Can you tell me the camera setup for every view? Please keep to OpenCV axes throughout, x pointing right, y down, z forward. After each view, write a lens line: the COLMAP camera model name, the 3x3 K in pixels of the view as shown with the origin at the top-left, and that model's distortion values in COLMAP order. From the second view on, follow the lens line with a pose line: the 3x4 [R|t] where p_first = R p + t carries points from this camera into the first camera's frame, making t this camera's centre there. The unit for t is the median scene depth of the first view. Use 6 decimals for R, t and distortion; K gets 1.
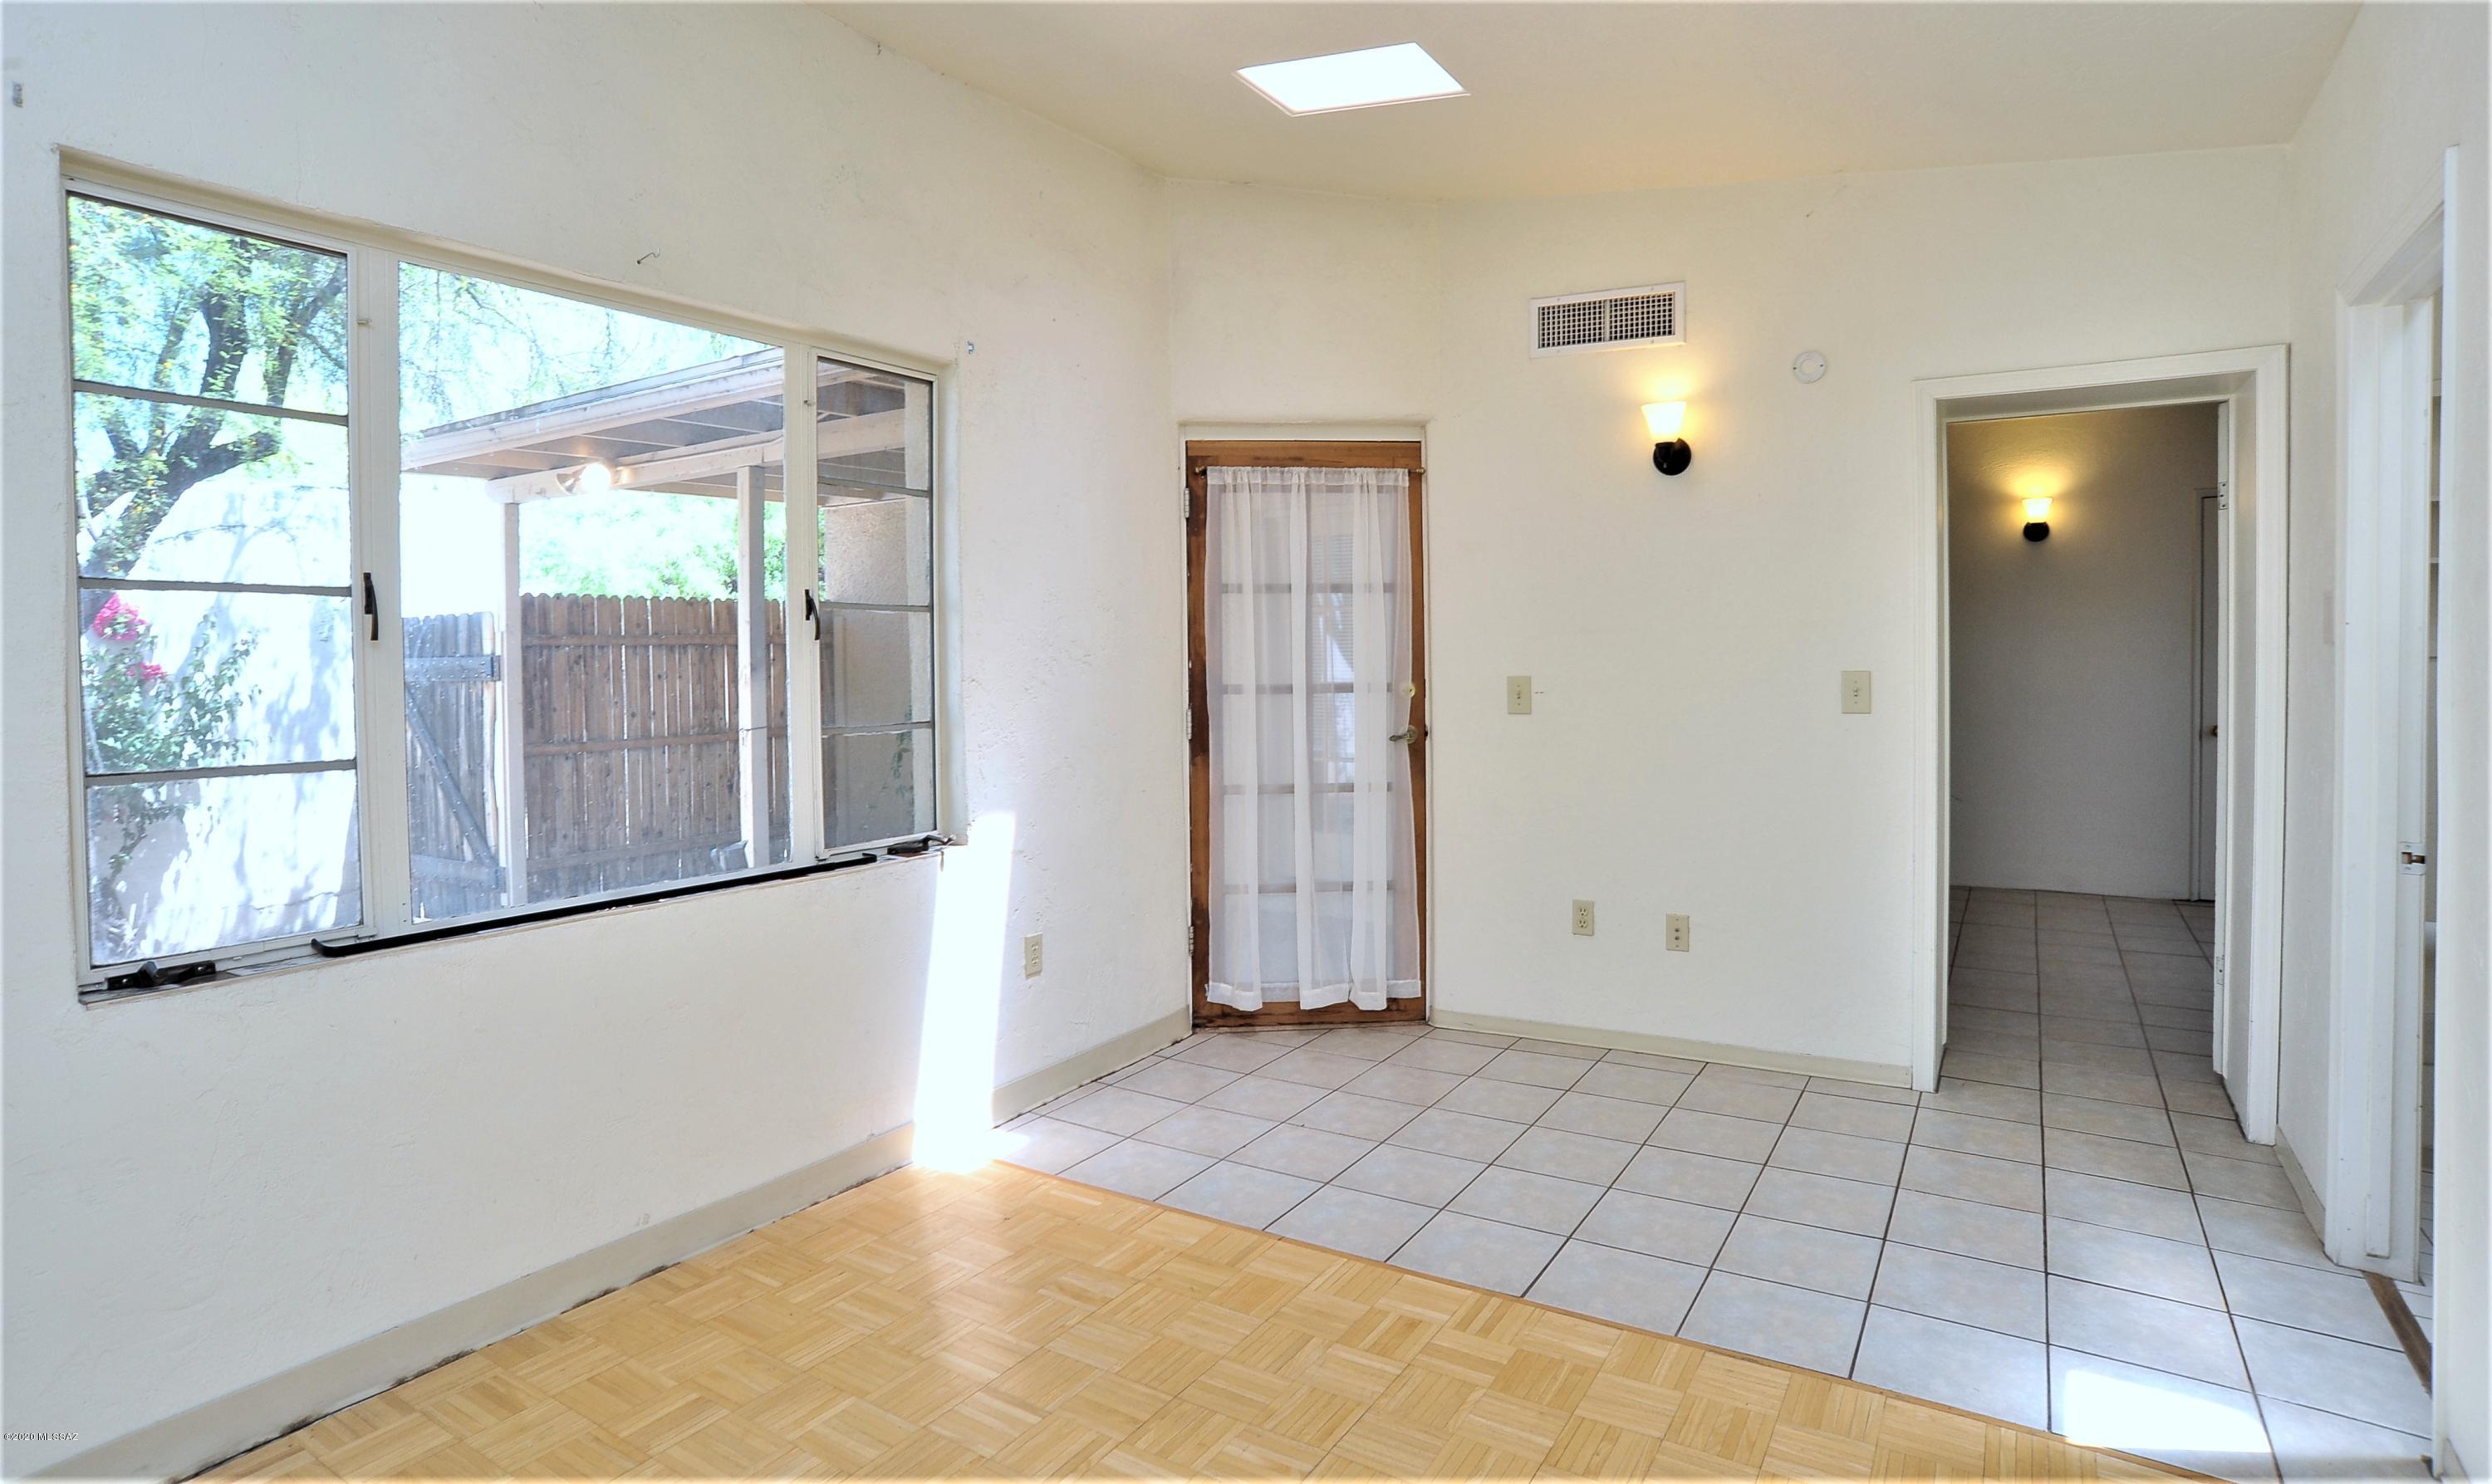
lens RADIAL K [[1289.1, 0, 1254.4], [0, 1289.1, 689.4], [0, 0, 1]] dist [-0.037616, 0.001719]
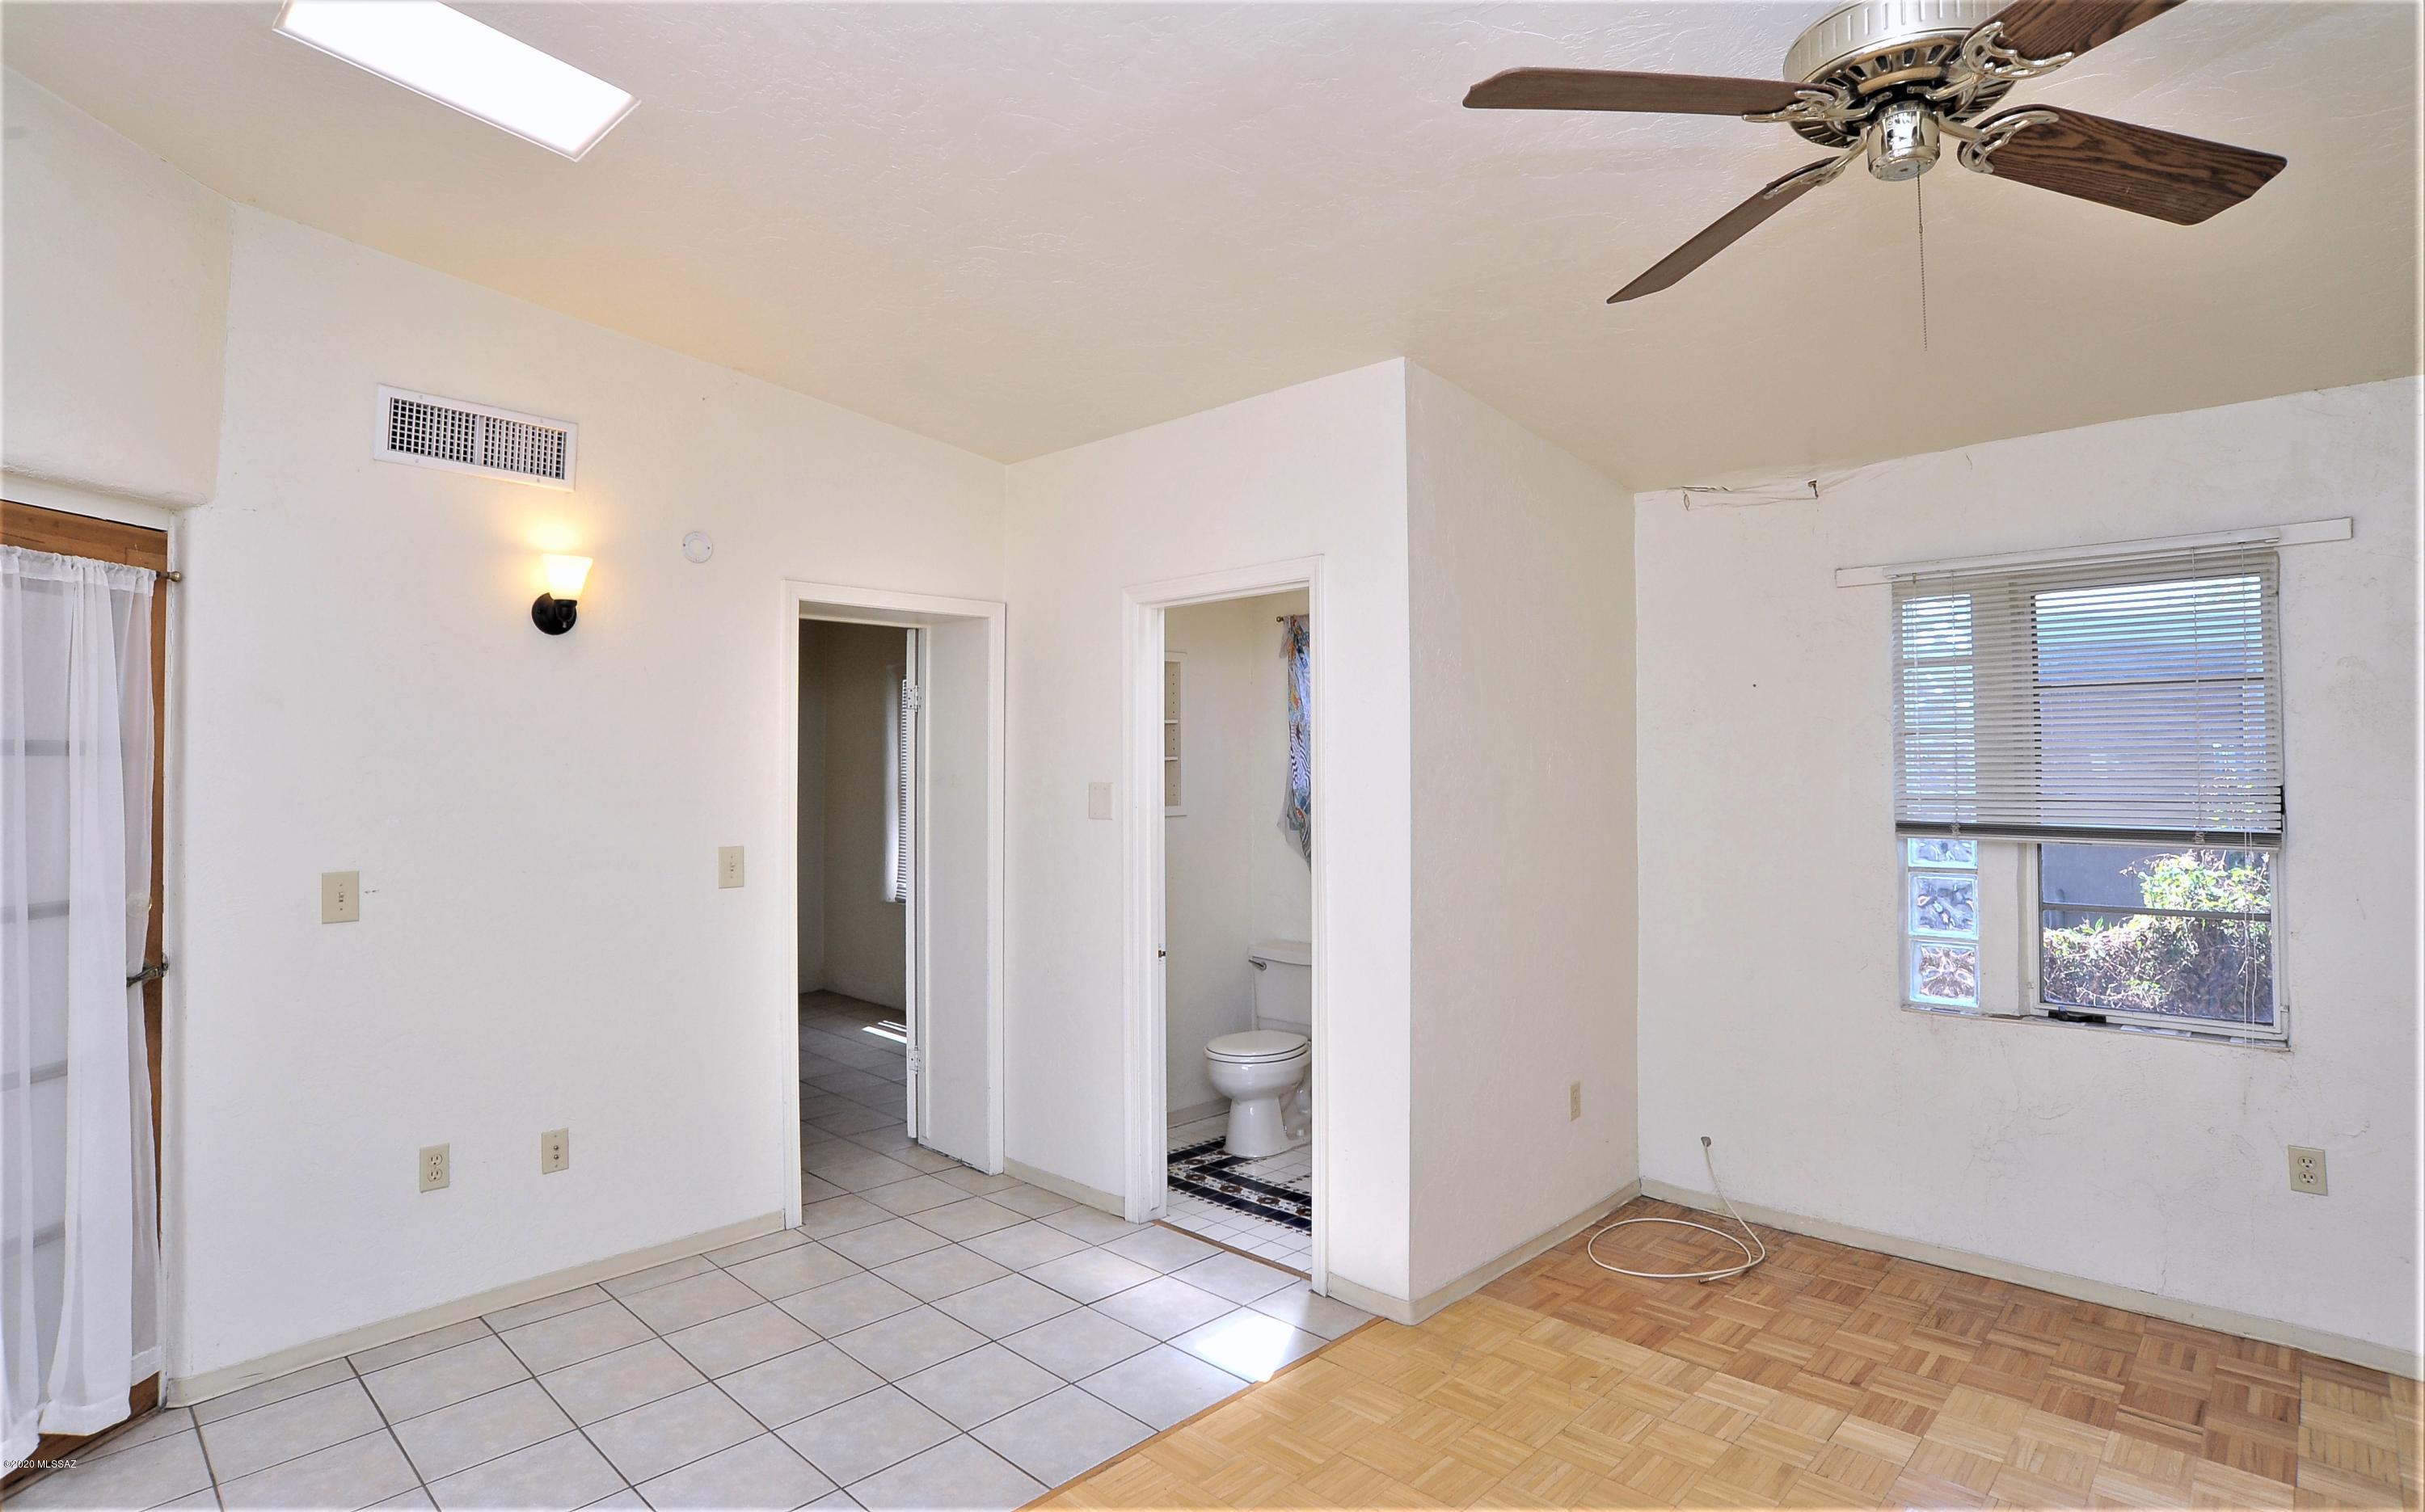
lens RADIAL K [[1237.3, 0, 1215.6], [0, 1237.3, 755.1], [0, 0, 1]] dist [-0.028145, 0.002386]
pose [[0.231539, 0.015457, 0.972703, -0.398248], [0.026170, 0.999413, -0.022111, -0.053350], [-0.972473, 0.030575, 0.230999, 0.365754]]
